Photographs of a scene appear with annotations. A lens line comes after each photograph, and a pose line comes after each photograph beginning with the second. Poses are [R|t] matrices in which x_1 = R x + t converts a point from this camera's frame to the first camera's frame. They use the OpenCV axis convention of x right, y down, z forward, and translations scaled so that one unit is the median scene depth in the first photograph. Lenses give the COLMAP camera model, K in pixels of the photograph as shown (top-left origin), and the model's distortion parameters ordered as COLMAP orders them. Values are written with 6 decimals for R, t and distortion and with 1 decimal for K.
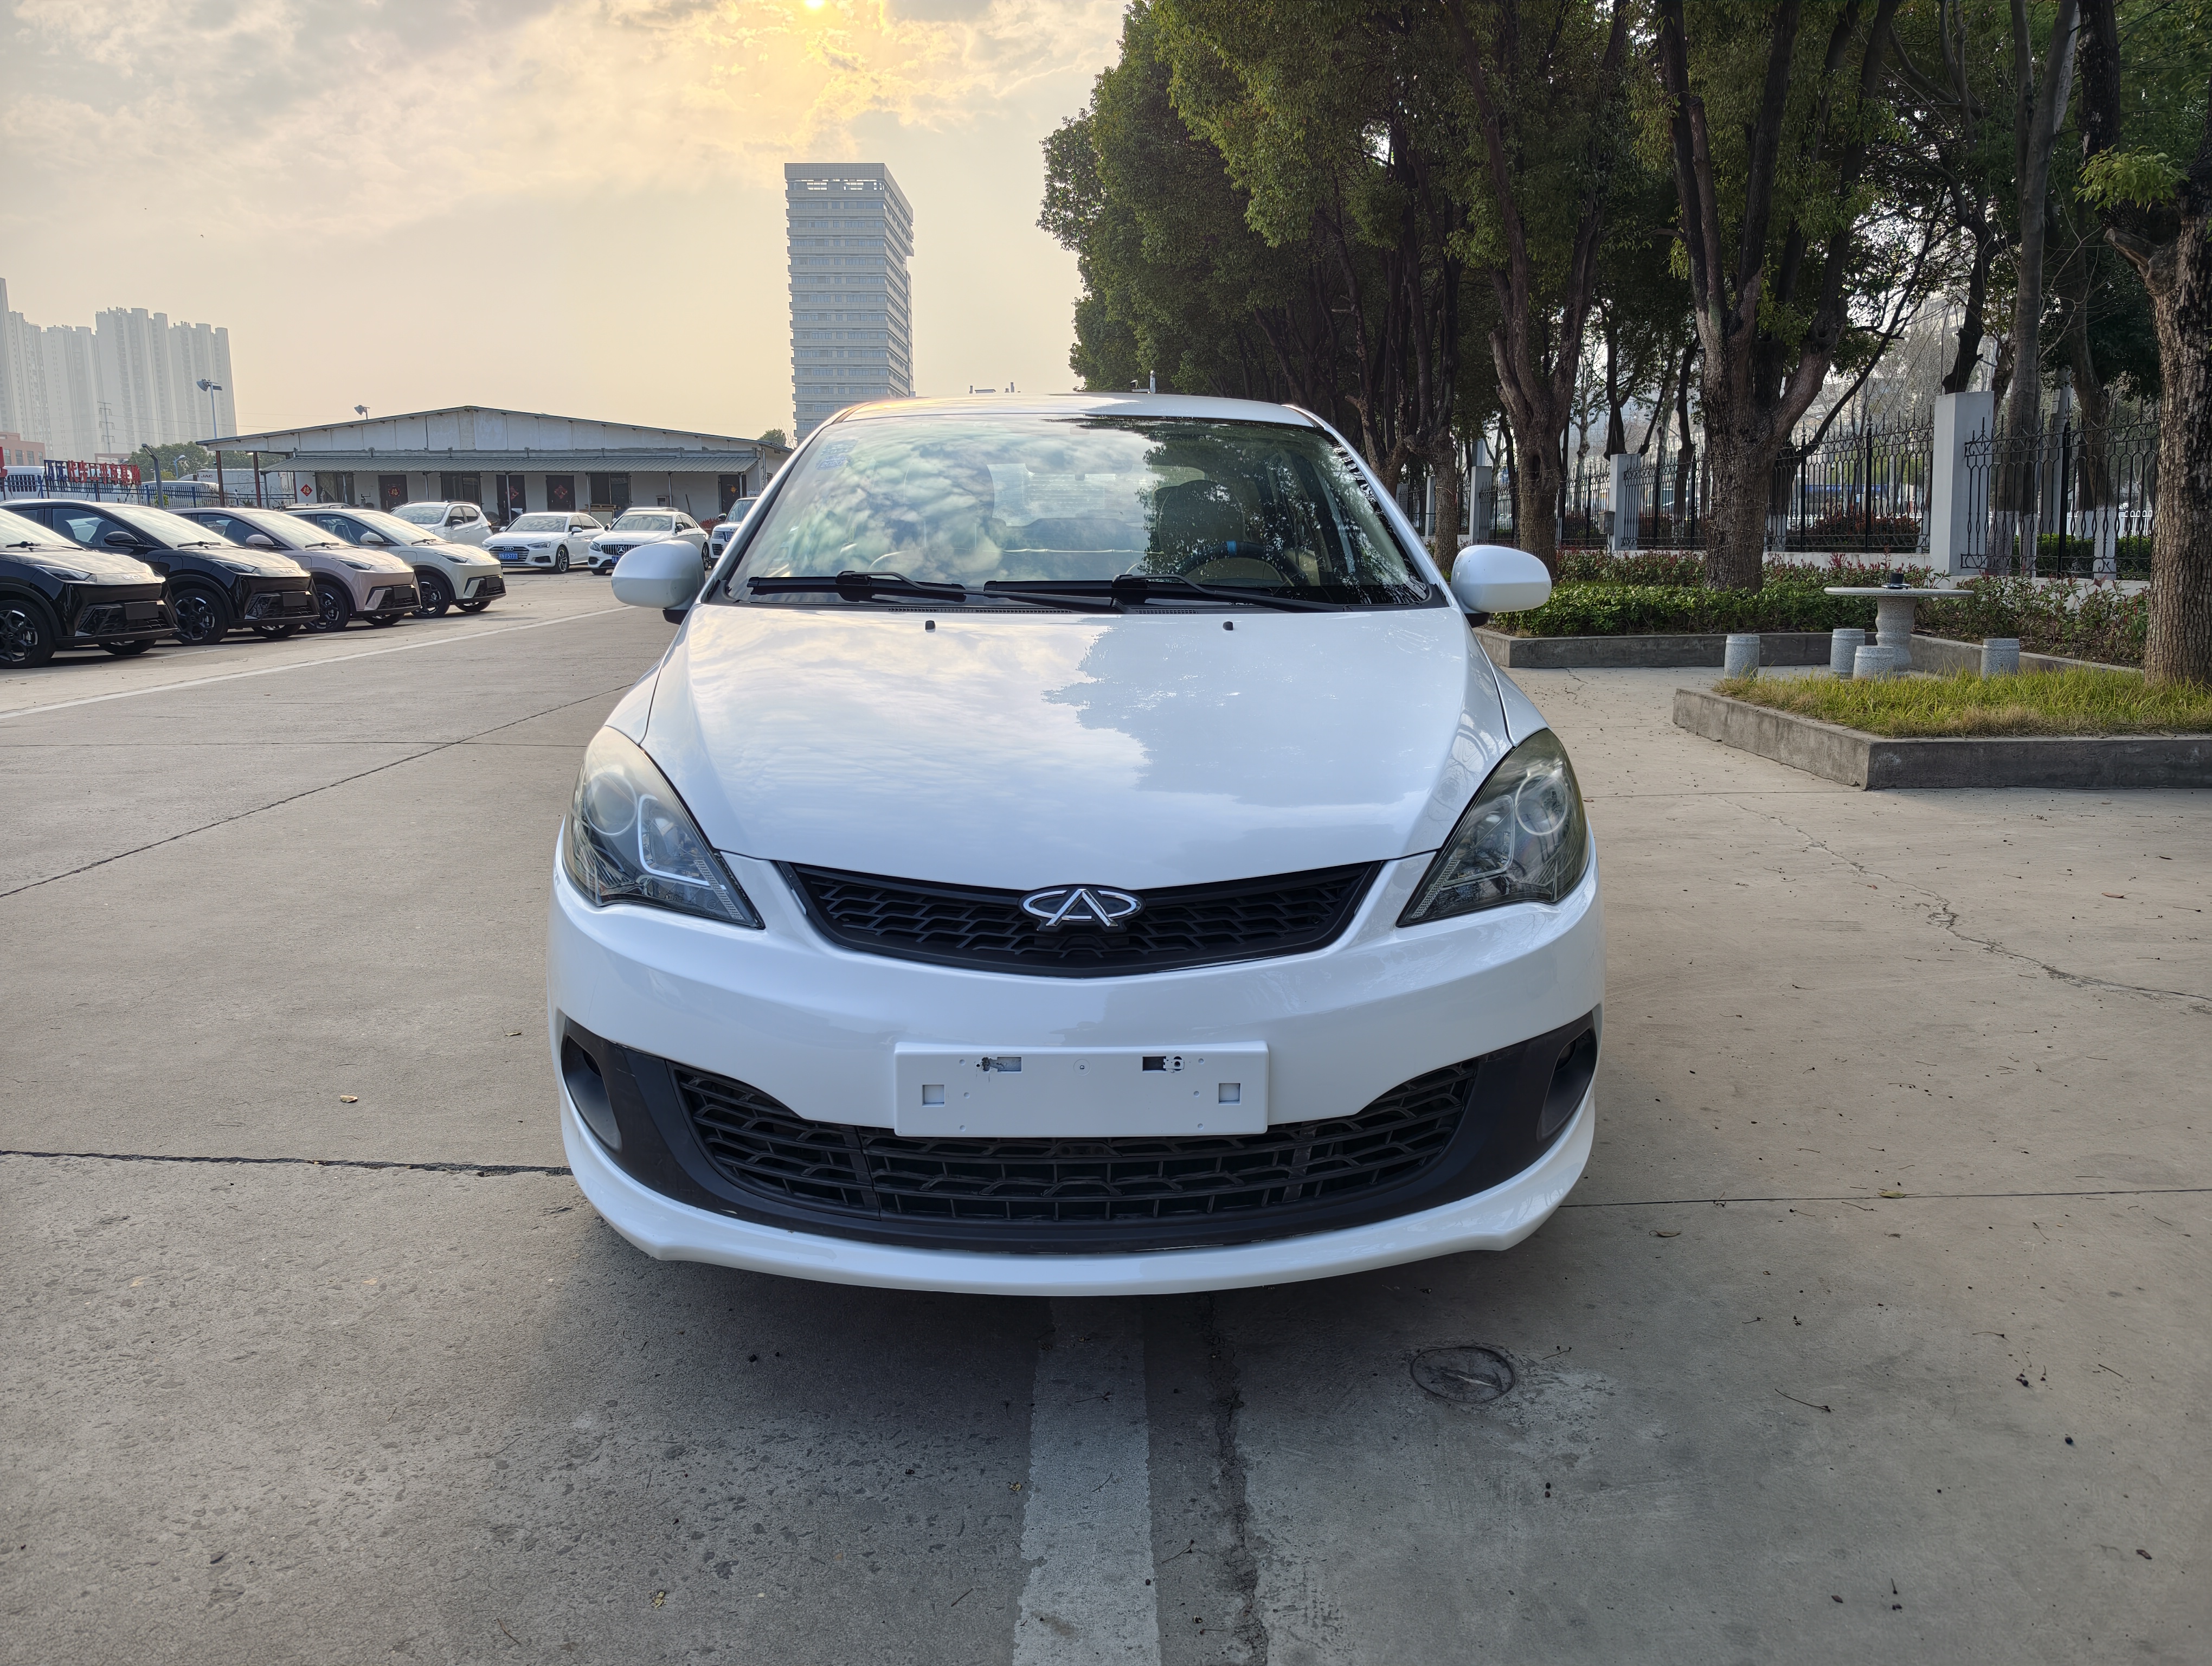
lens RADIAL K [[1576.5, 0, 1115.1], [0, 1576.5, 824.9], [0, 0, 1]] dist [-0.001225, -0.008321]
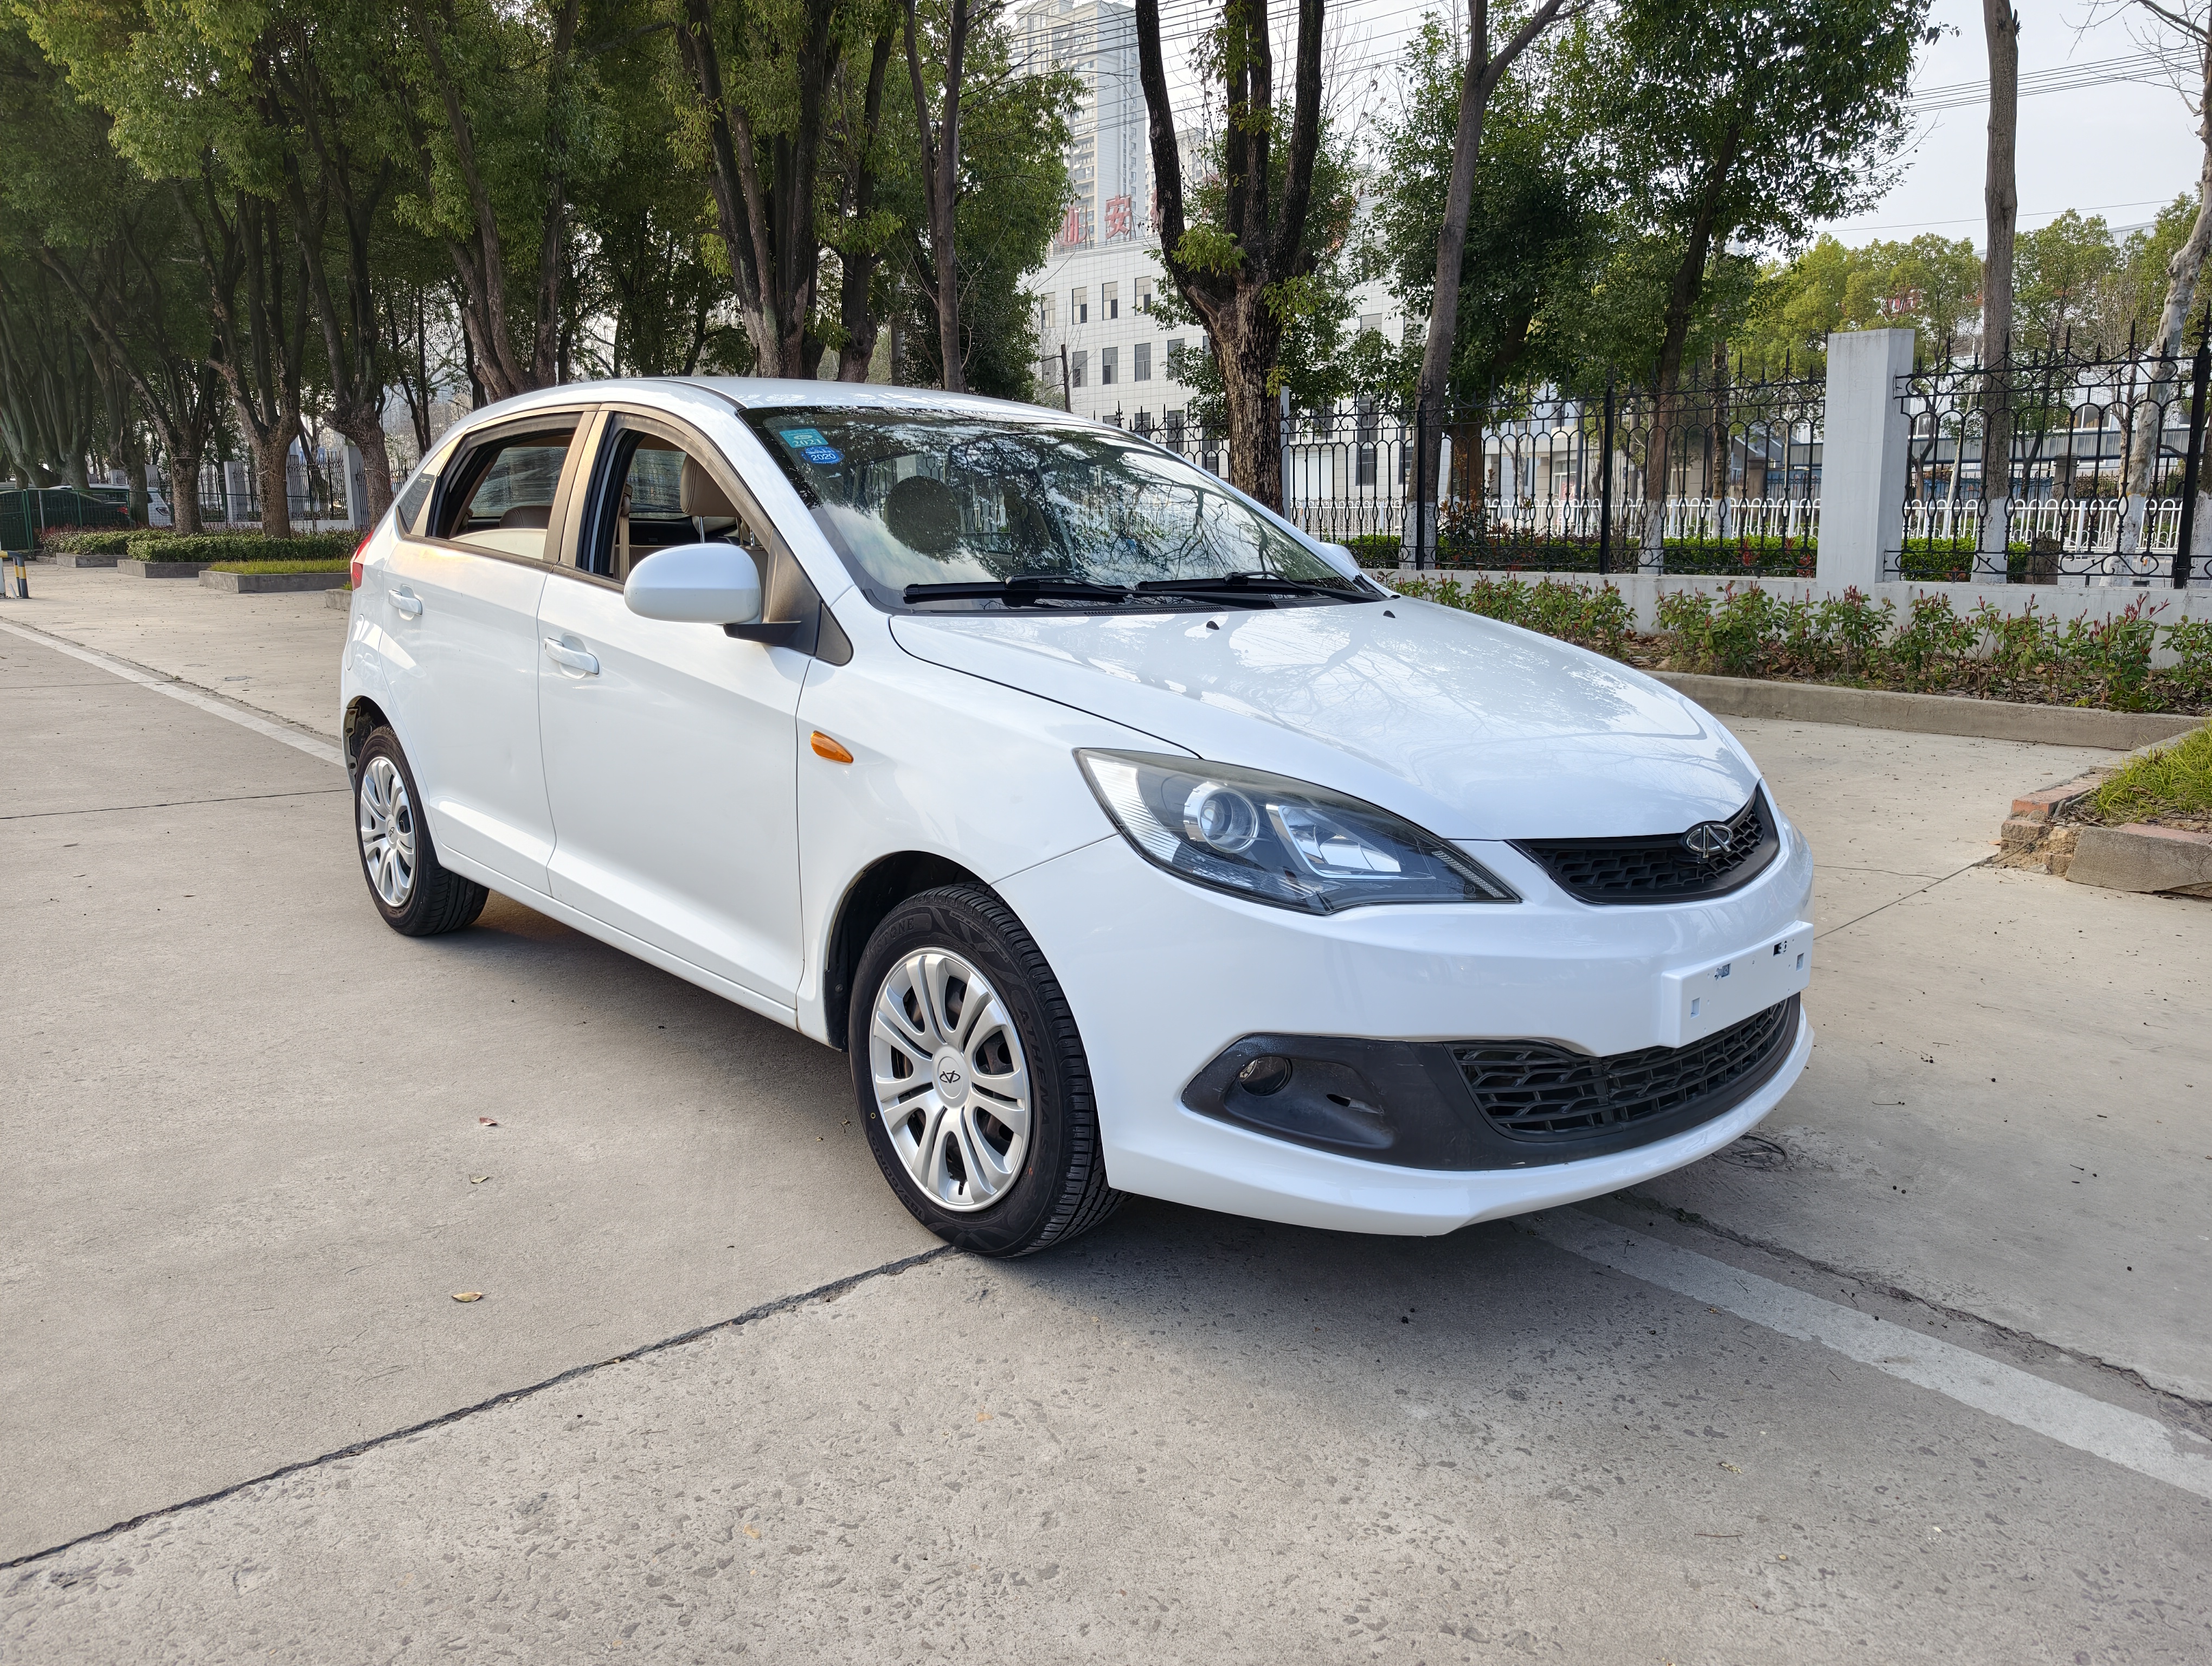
lens RADIAL K [[1576.5, 0, 1115.1], [0, 1576.5, 824.9], [0, 0, 1]] dist [-0.001225, -0.008321]
pose [[0.734174, -0.126460, 0.667080, -0.808008], [0.119825, 0.991213, 0.056031, -0.058145], [-0.668304, 0.038797, 0.742876, 0.256901]]
